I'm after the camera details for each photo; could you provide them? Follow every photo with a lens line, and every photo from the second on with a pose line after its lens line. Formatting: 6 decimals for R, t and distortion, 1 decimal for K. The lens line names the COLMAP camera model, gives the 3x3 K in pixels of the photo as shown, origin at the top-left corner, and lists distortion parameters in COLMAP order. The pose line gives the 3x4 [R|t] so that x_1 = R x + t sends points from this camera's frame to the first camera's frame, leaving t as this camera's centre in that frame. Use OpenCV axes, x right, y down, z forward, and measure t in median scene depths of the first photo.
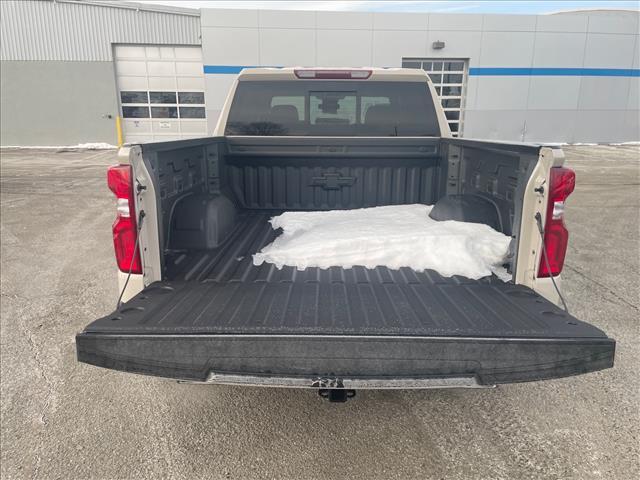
lens RADIAL K [[494.8, 0, 320.0], [0, 494.8, 240.0], [0, 0, 1]] dist [0.115896, -0.174609]
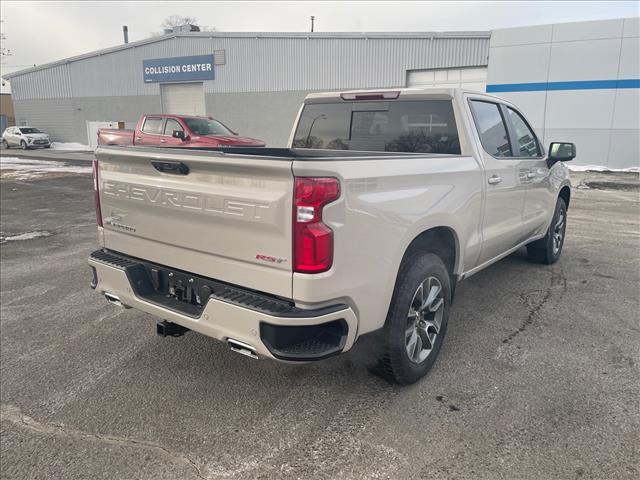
lens RADIAL K [[485.5, 0, 290.9], [0, 485.5, 221.6], [0, 0, 1]] dist [0.031570, -0.004470]
pose [[0.801406, 0.116433, -0.586678, 0.553552], [-0.154215, 0.987930, -0.014592, -0.011153], [0.577898, 0.102169, 0.809689, 0.046109]]
